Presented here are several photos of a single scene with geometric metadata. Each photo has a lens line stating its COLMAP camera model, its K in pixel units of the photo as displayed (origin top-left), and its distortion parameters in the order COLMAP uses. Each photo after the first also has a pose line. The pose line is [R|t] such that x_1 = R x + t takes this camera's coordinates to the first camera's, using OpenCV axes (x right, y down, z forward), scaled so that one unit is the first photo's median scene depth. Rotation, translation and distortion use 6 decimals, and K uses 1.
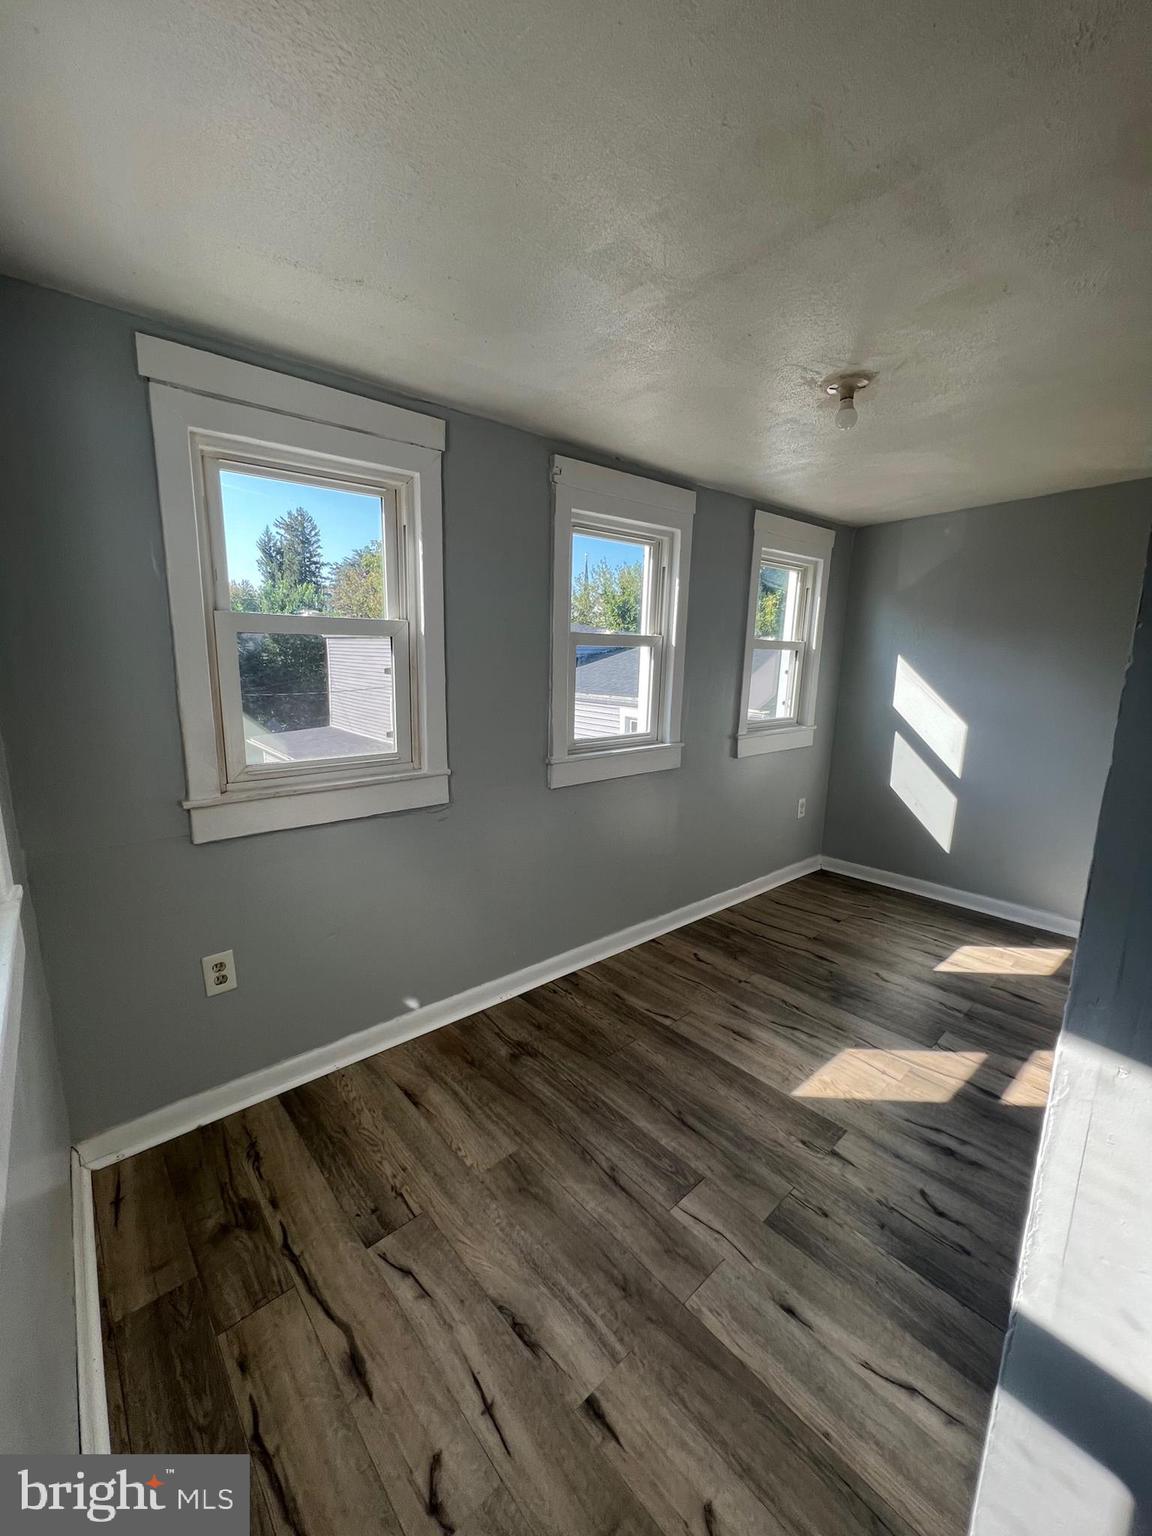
lens RADIAL K [[615.2, 0, 577.5], [0, 615.2, 770.3], [0, 0, 1]] dist [-0.003502, 0.000170]
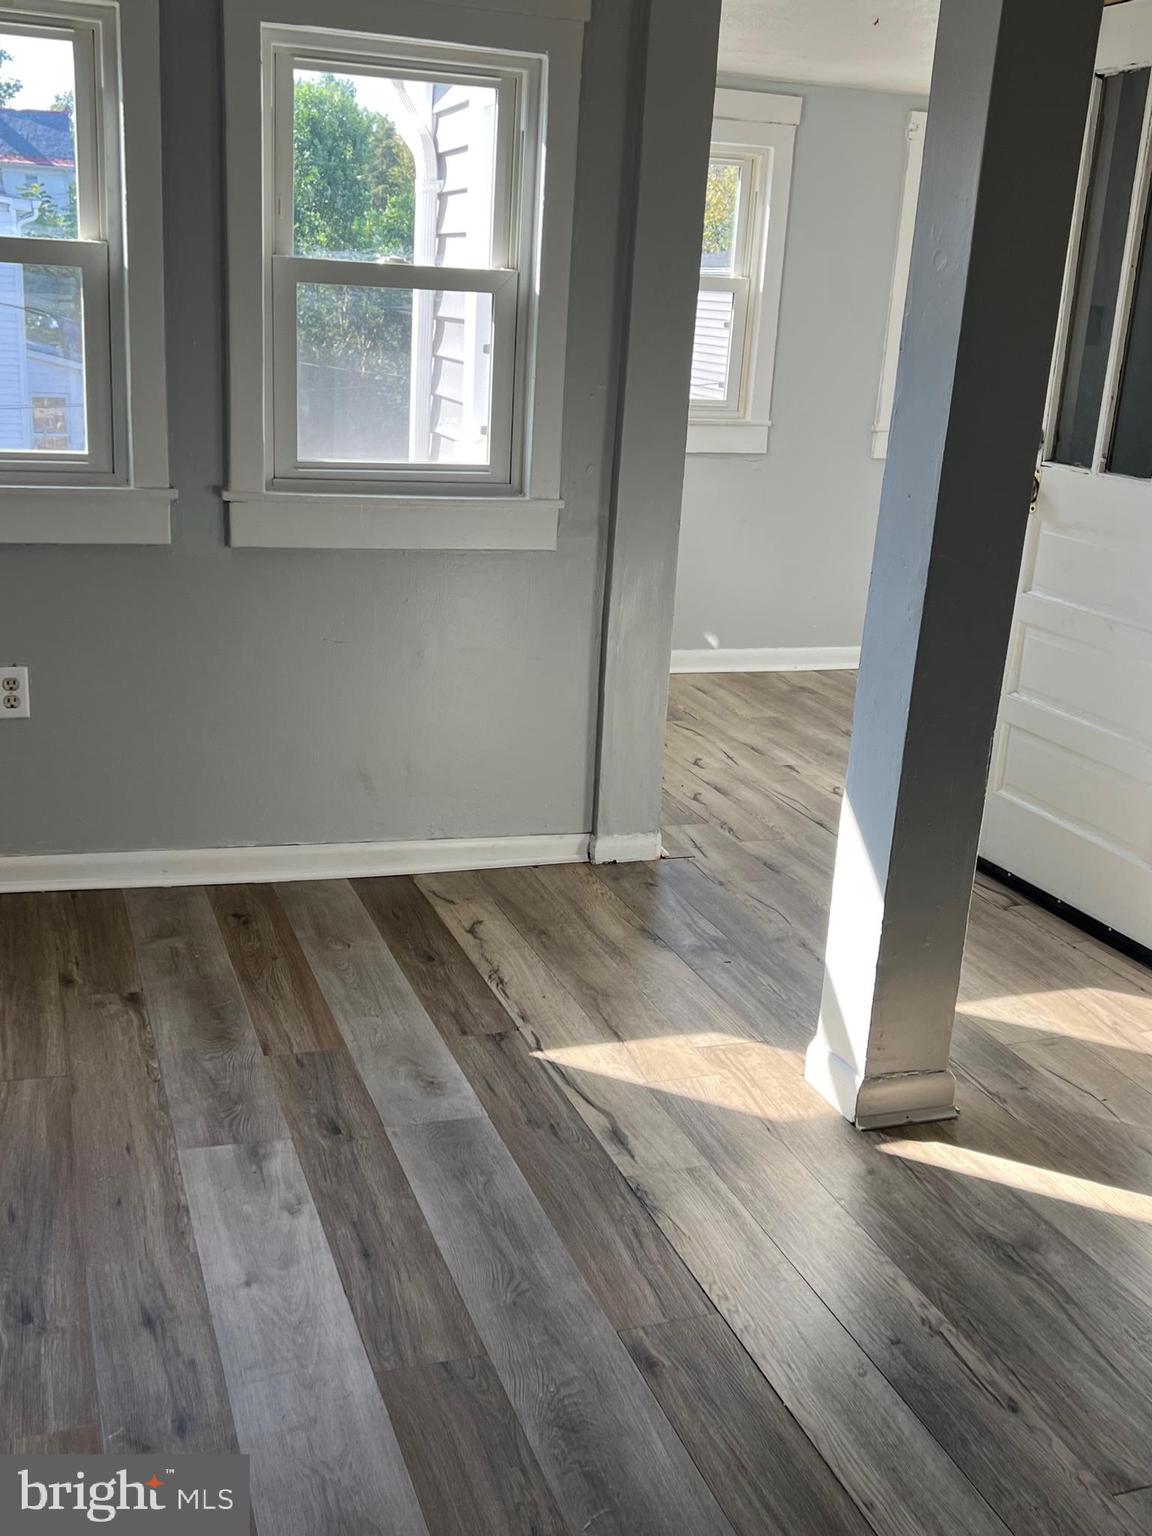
lens RADIAL K [[1591.7, 0, 575.4], [0, 1591.7, 770.9], [0, 0, 1]] dist [0.083423, 0.000000]
pose [[0.925045, 0.142747, -0.352016, 0.606532], [-0.111392, 0.987903, 0.107888, 0.373890], [0.363158, -0.060590, 0.929755, -1.949684]]
